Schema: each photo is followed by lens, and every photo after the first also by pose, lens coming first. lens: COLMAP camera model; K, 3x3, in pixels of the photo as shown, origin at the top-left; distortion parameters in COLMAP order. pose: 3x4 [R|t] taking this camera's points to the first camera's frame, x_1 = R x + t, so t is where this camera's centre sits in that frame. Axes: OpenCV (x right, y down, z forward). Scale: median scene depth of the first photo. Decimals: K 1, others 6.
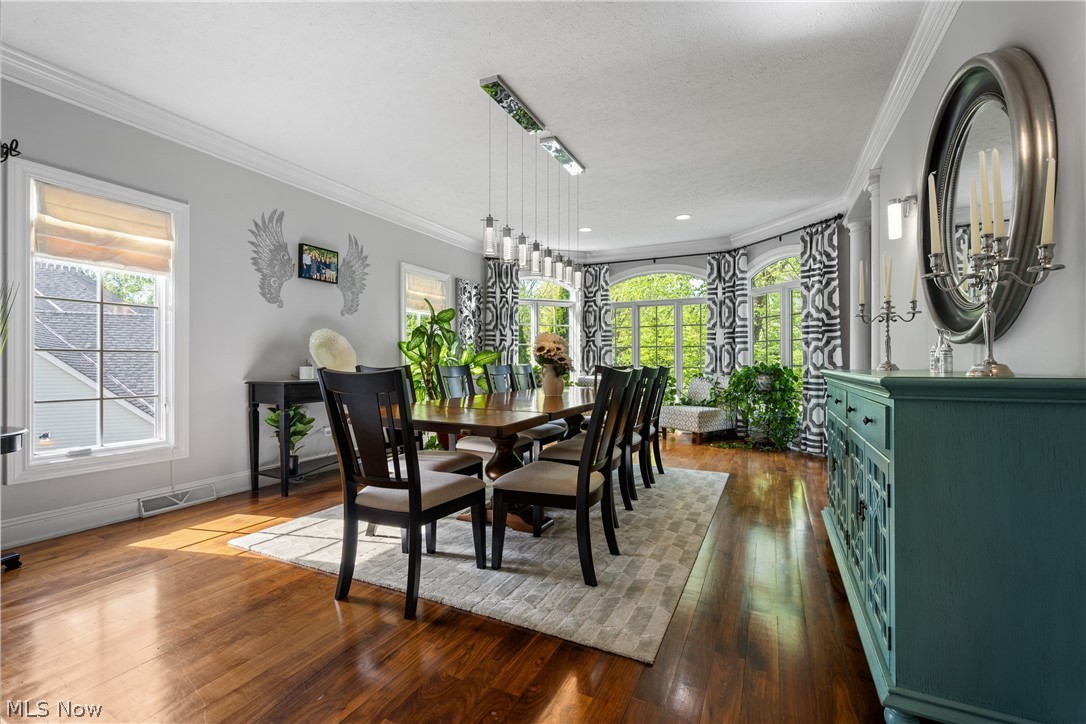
lens RADIAL K [[466.7, 0, 543.0], [0, 466.7, 362.0], [0, 0, 1]] dist [-0.000558, -0.000177]
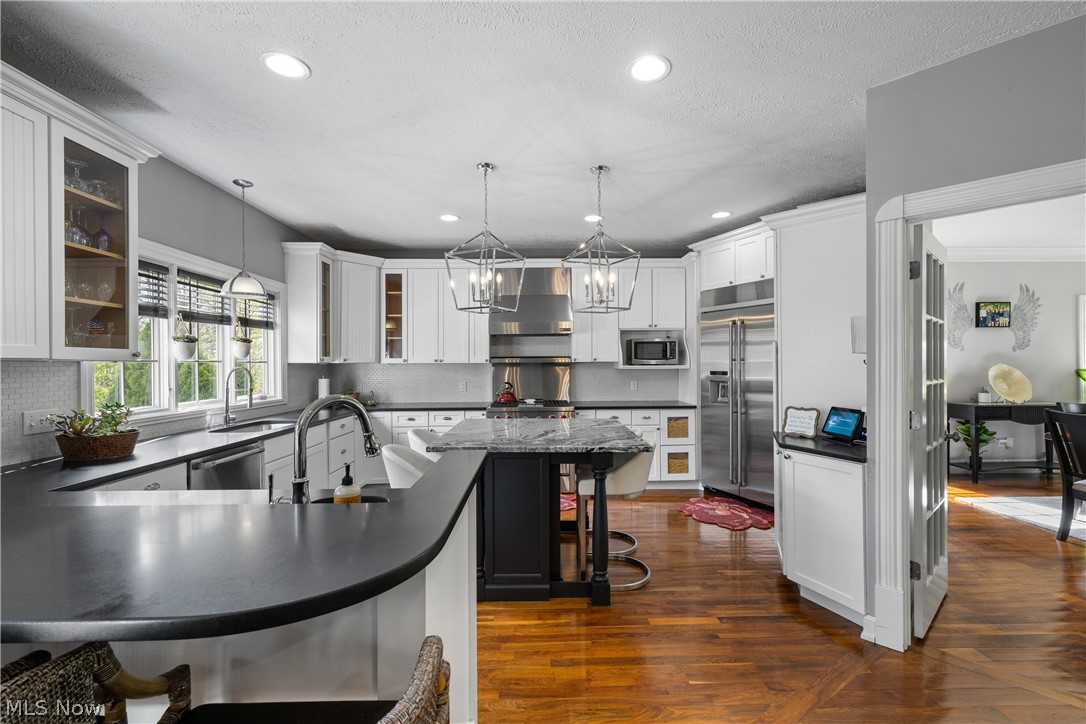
lens RADIAL K [[466.7, 0, 543.0], [0, 466.7, 362.0], [0, 0, 1]] dist [-0.000558, -0.000177]
pose [[0.449455, -0.001216, -0.893302, 0.128459], [0.007372, 0.999970, 0.002348, -0.091975], [0.893272, -0.007641, 0.449451, -0.753109]]
